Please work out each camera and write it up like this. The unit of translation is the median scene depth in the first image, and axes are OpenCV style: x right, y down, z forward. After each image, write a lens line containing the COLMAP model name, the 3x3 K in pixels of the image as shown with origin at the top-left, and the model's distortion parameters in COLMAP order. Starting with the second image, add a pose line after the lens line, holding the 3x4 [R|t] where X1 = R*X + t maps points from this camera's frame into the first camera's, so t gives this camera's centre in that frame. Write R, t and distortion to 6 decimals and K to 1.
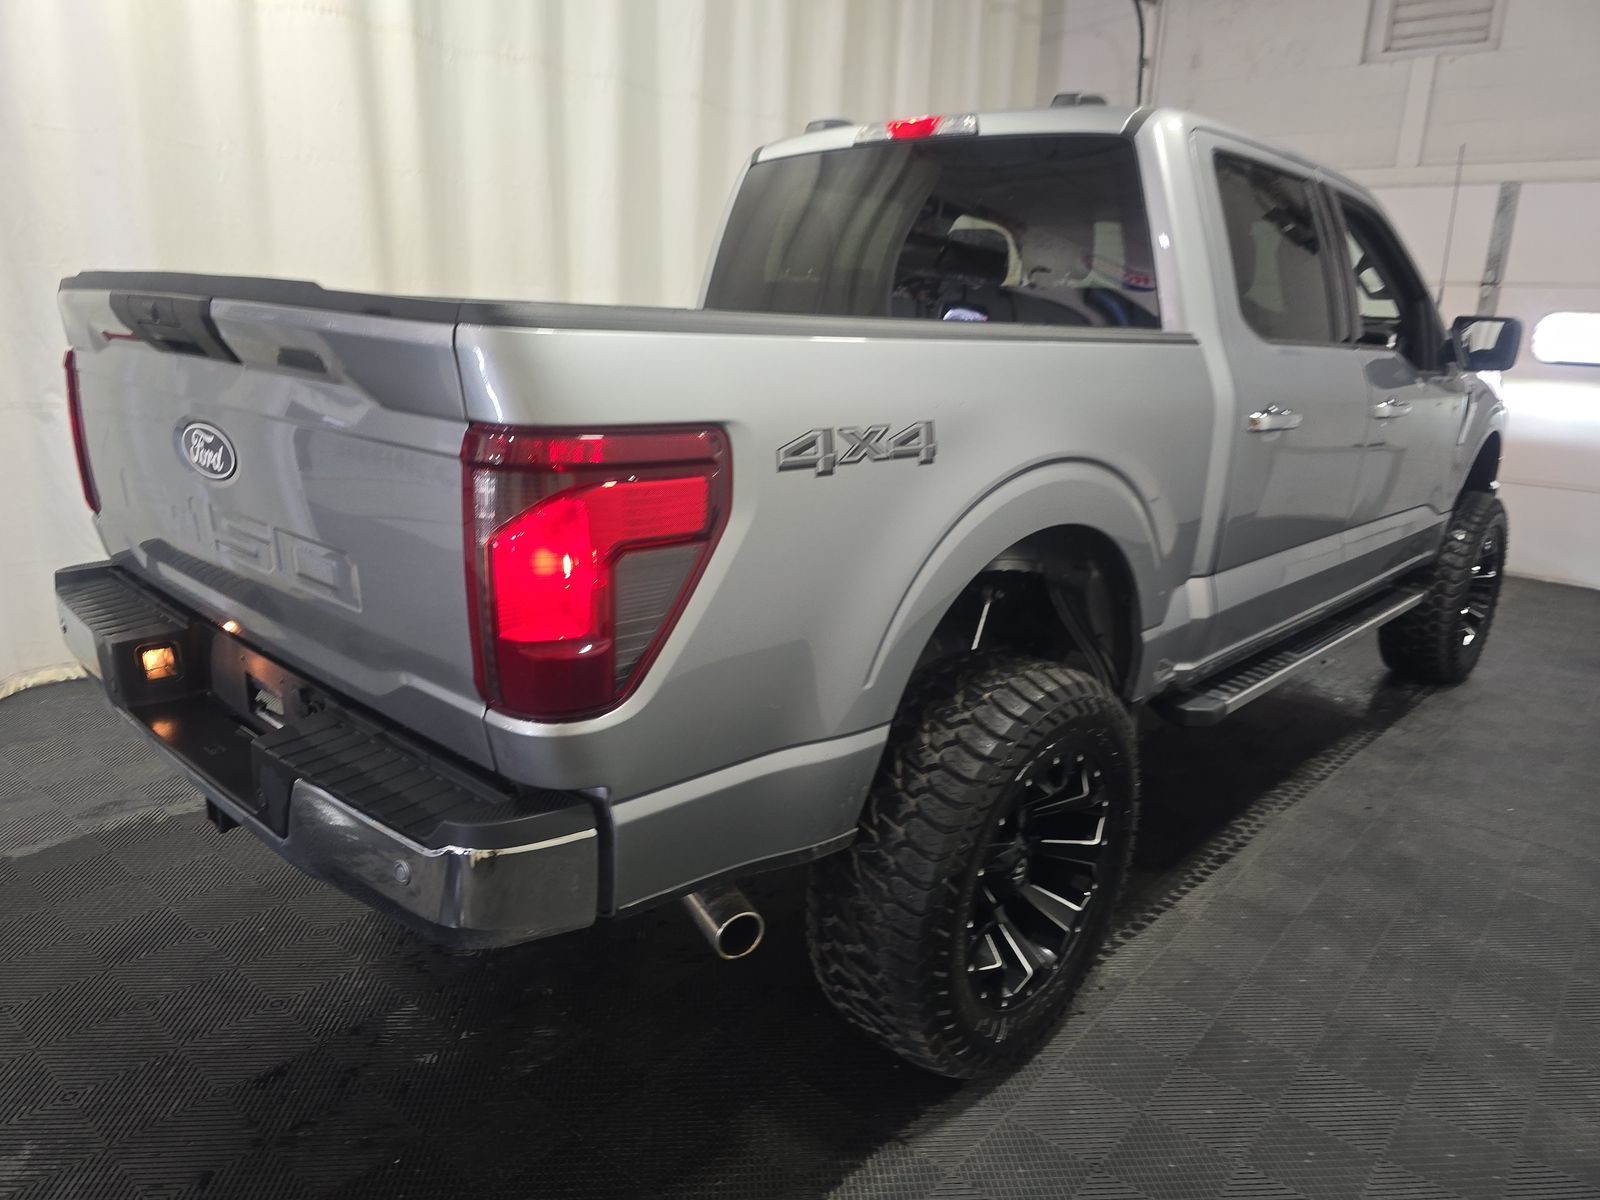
lens RADIAL K [[1062.7, 0, 814.8], [0, 1062.7, 597.8], [0, 0, 1]] dist [0.053017, -0.042561]
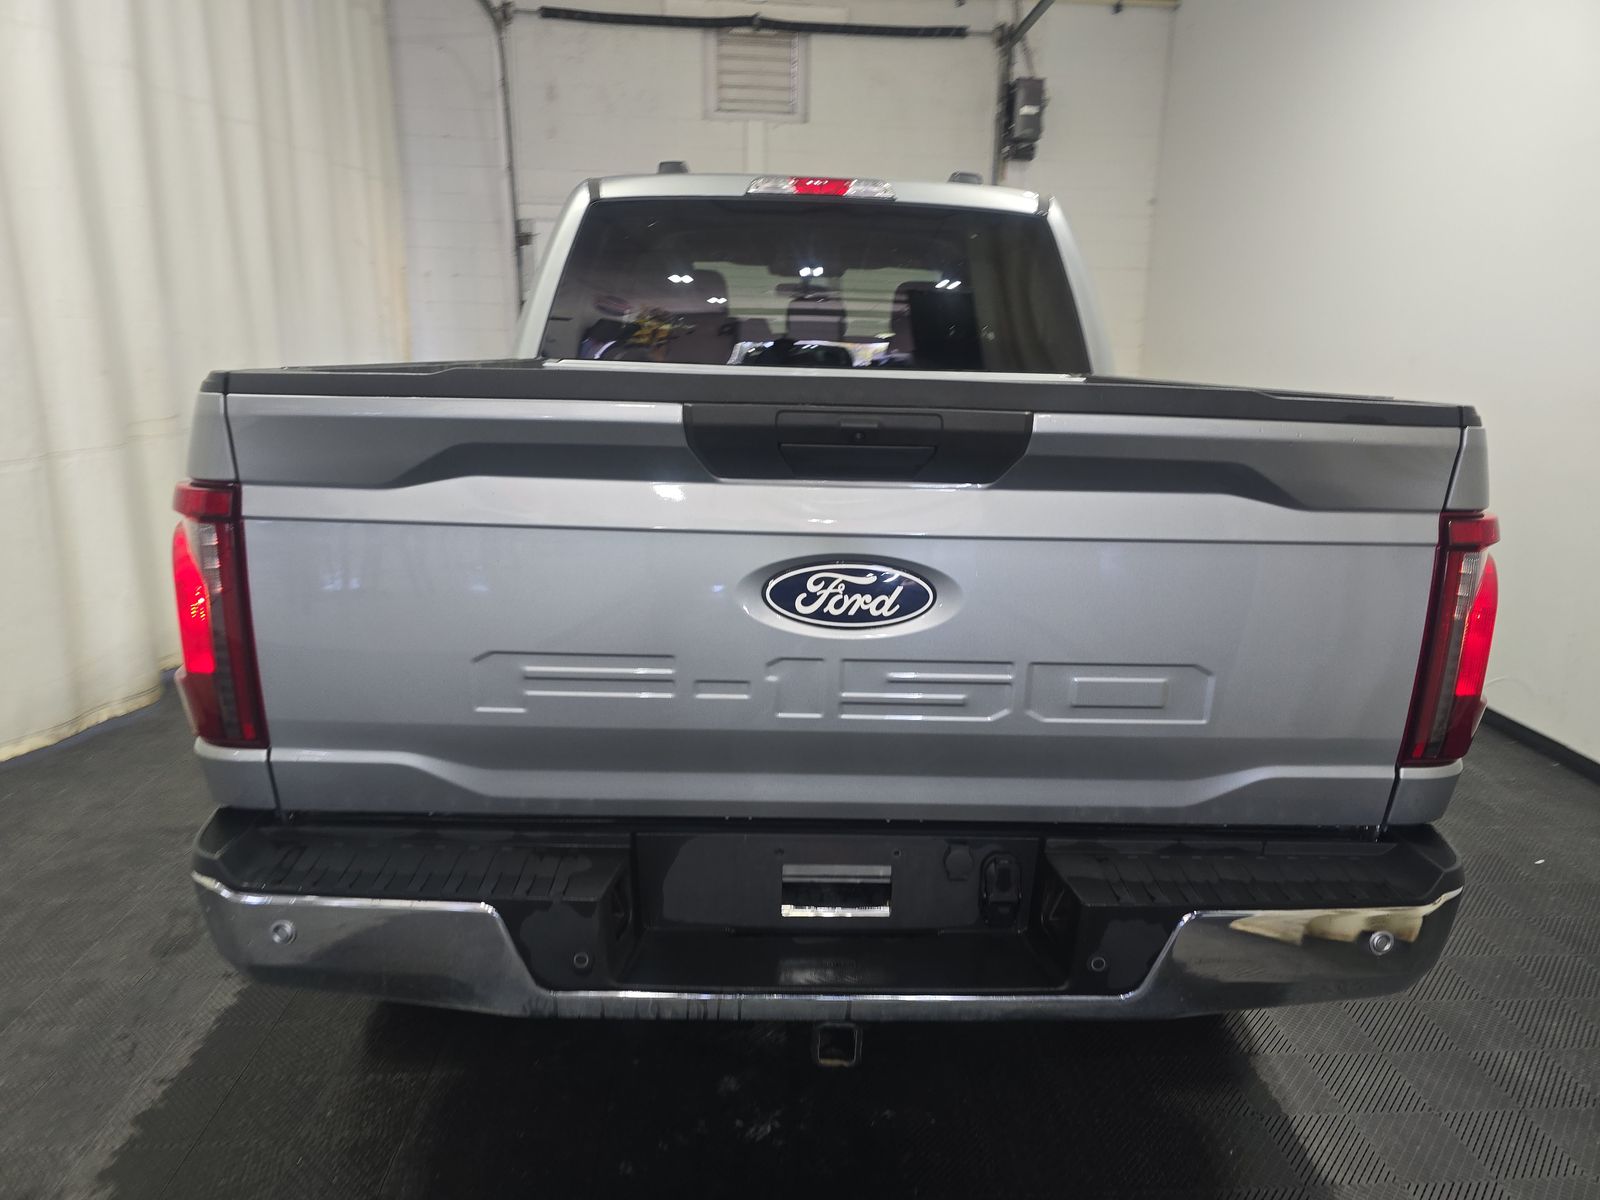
lens RADIAL K [[1062.7, 0, 814.8], [0, 1062.7, 597.8], [0, 0, 1]] dist [0.053017, -0.042561]
pose [[0.722265, -0.178260, 0.668249, -0.667029], [0.180232, 0.981341, 0.066979, -0.115670], [-0.667720, 0.072063, 0.740916, 0.263414]]
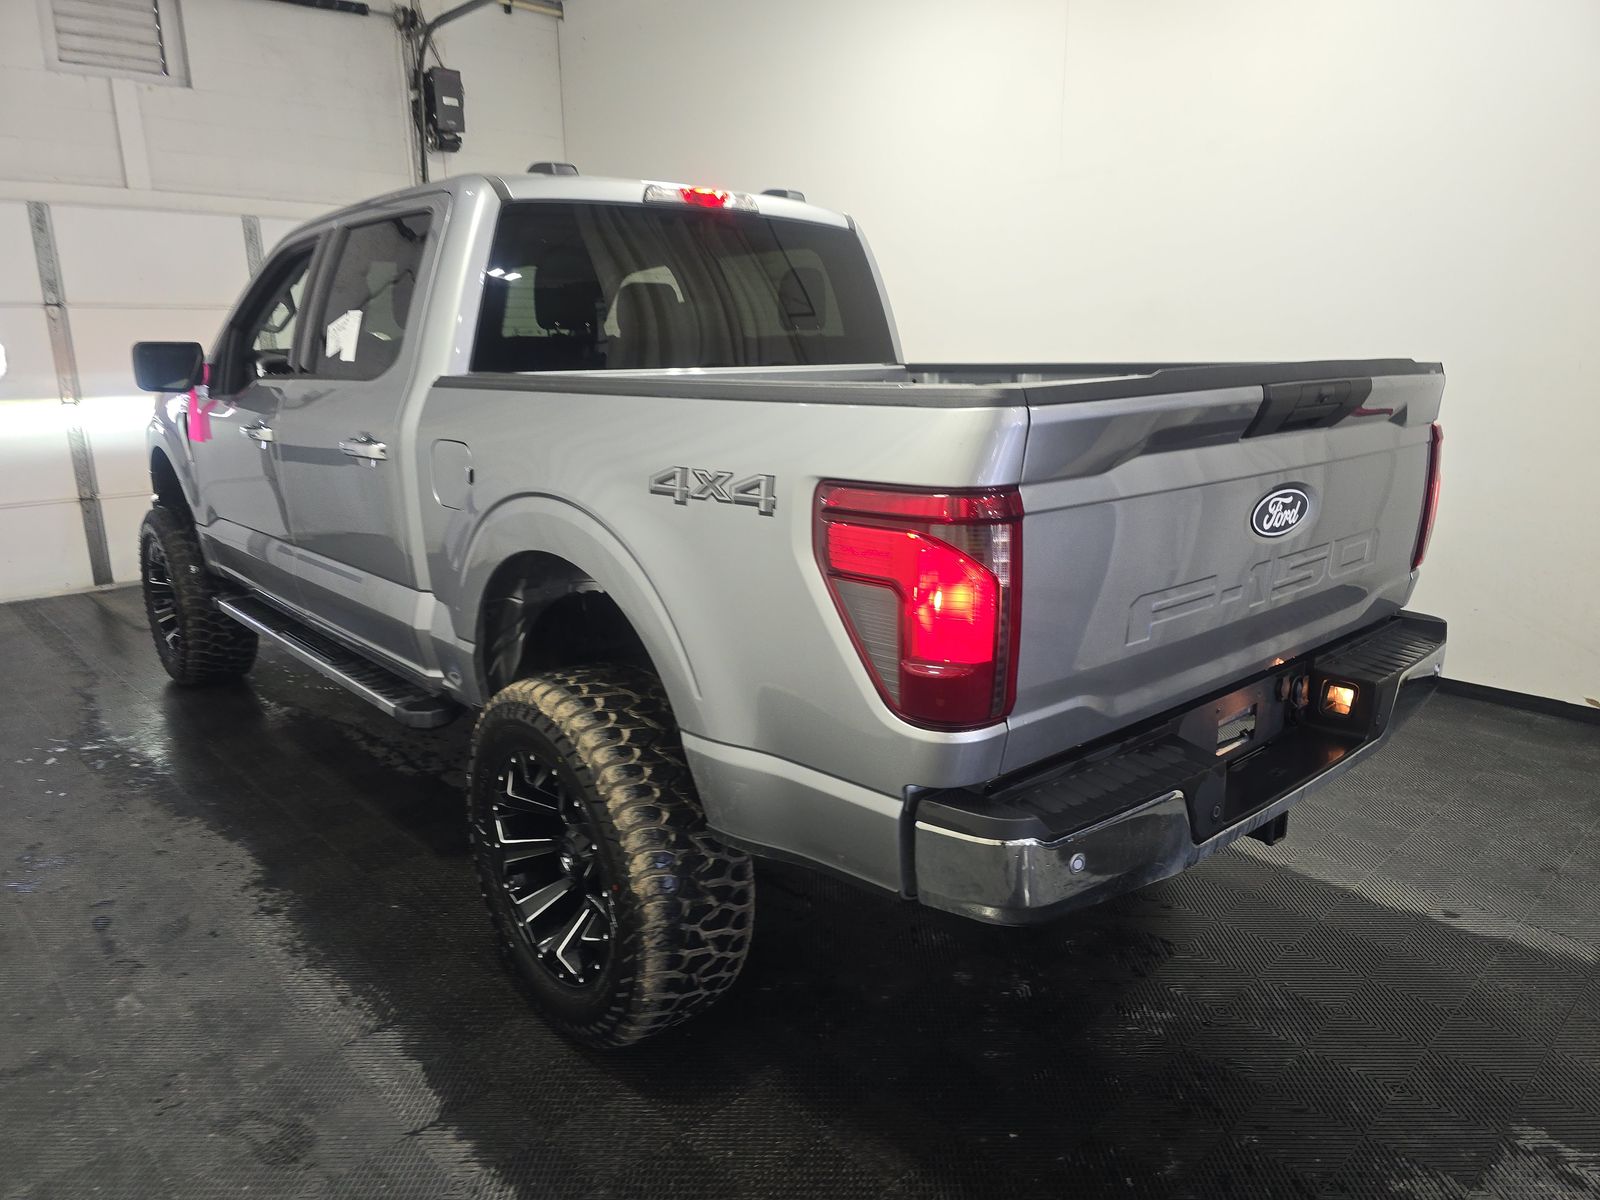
lens RADIAL K [[1062.7, 0, 814.8], [0, 1062.7, 597.8], [0, 0, 1]] dist [0.053017, -0.042561]
pose [[0.113843, -0.272271, 0.955462, -1.048564], [0.272966, 0.933275, 0.233425, -0.273881], [-0.955264, 0.234235, 0.180567, 0.778403]]
